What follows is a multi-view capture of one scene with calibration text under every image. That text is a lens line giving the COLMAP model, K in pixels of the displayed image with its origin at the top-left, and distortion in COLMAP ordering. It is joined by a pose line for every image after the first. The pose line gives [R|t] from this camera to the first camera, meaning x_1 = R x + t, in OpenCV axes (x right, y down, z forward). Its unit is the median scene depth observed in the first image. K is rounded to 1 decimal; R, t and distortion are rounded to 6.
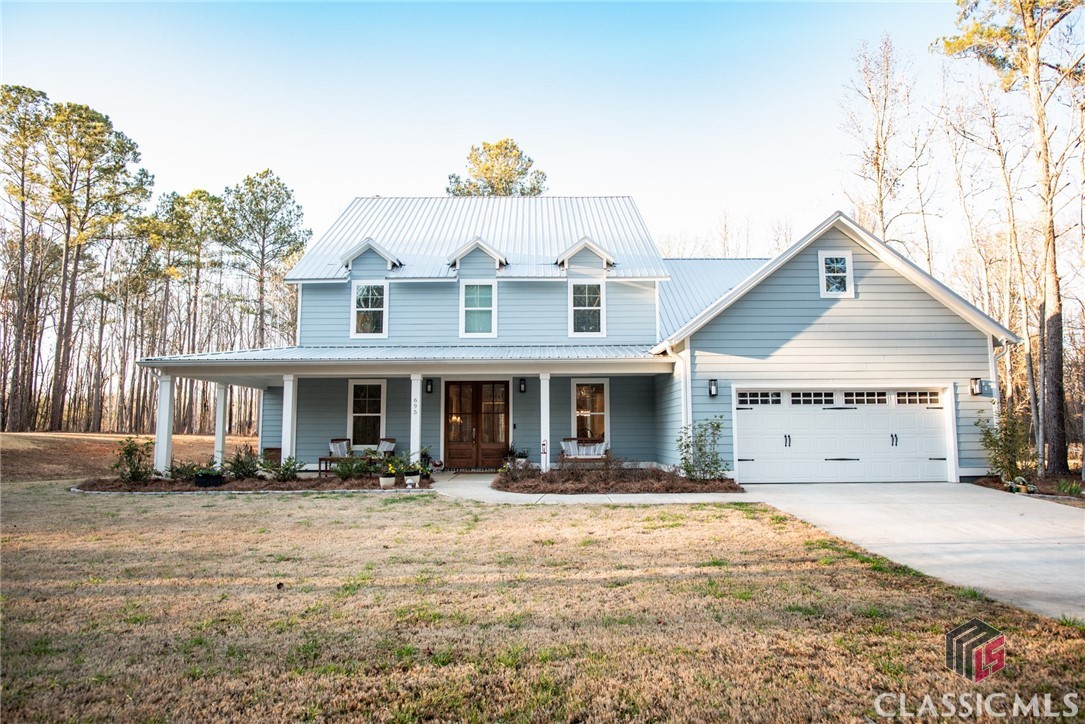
lens RADIAL K [[616.9, 0, 542.5], [0, 616.9, 362.0], [0, 0, 1]] dist [-0.031467, 0.014550]
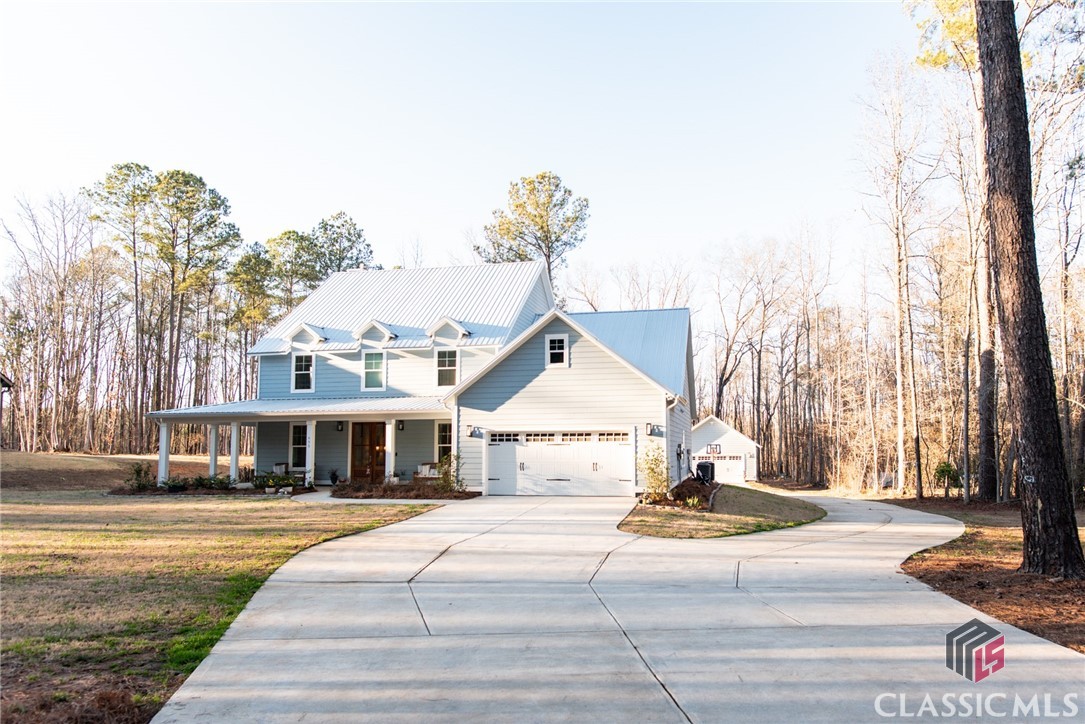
lens RADIAL K [[717.5, 0, 587.0], [0, 717.5, 390.6], [0, 0, 1]] dist [0.000163, -0.001596]
pose [[0.979747, -0.015115, -0.199668, 0.694669], [0.020697, 0.999450, 0.025900, -0.072952], [0.199167, -0.029508, 0.979521, -0.496298]]
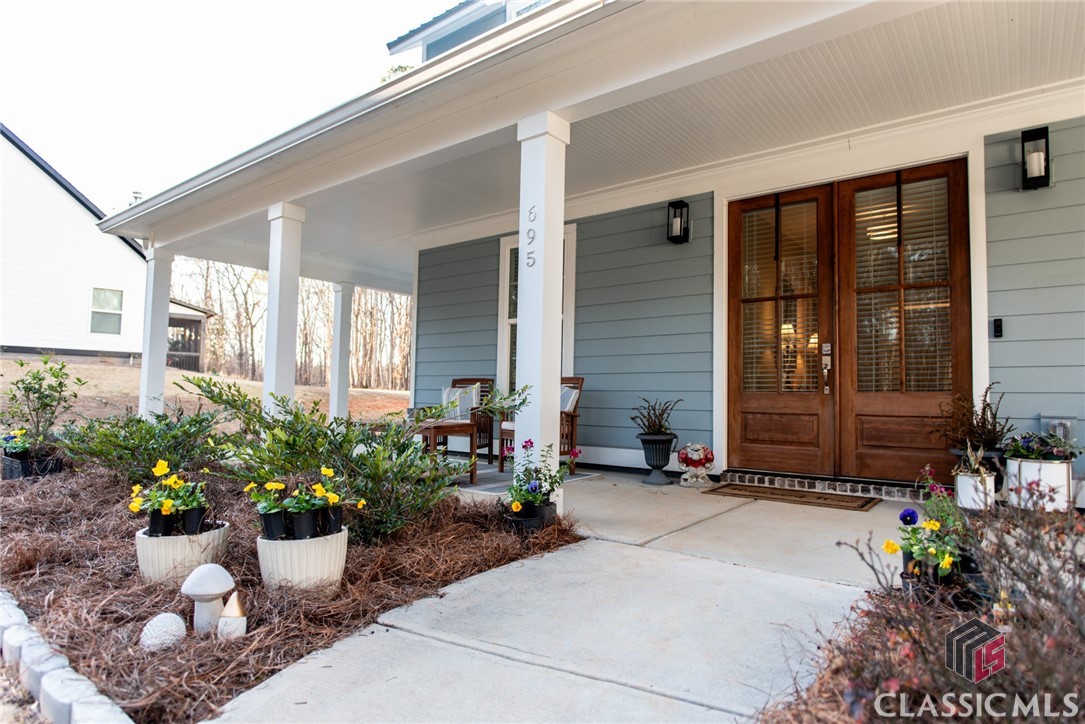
lens RADIAL K [[616.9, 0, 542.5], [0, 616.9, 362.0], [0, 0, 1]] dist [-0.031467, 0.014550]
pose [[0.787666, -0.017801, -0.615845, -0.037846], [0.042655, 0.998760, 0.025688, 0.102079], [0.614624, -0.046502, 0.787448, 0.680815]]
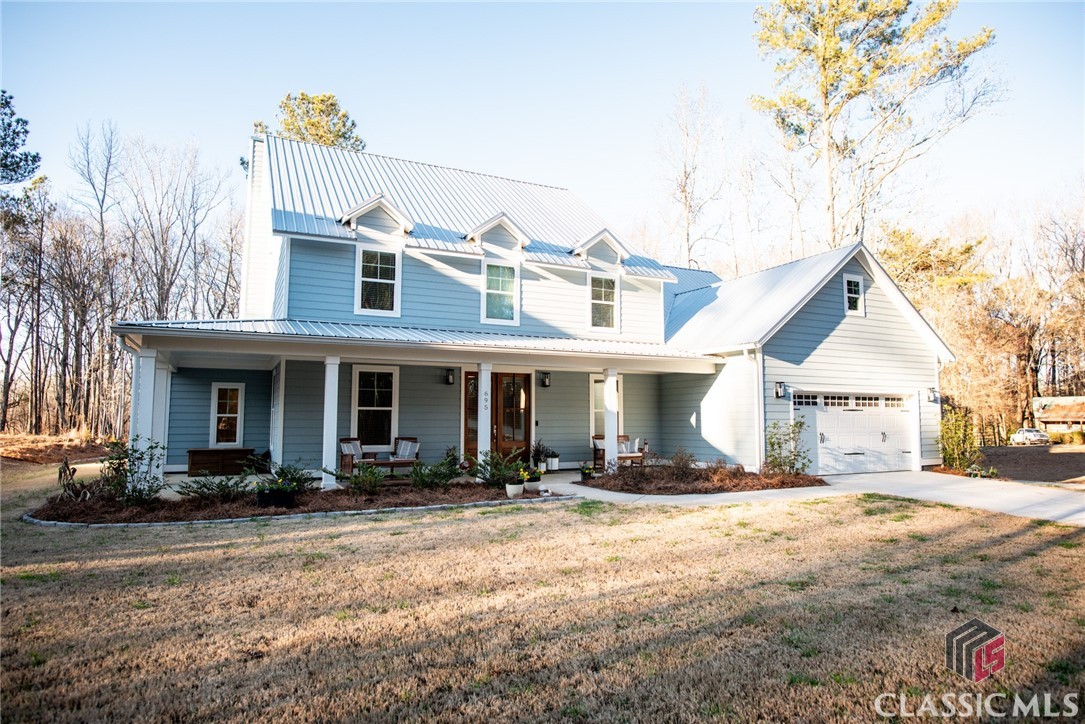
lens RADIAL K [[626.7, 0, 542.5], [0, 626.7, 362.0], [0, 0, 1]] dist [-0.017170, 0.000287]
pose [[0.896705, 0.046100, 0.440222, -0.448876], [-0.052925, 0.998593, 0.003234, 0.008807], [-0.439454, -0.026199, 0.897883, 0.150088]]
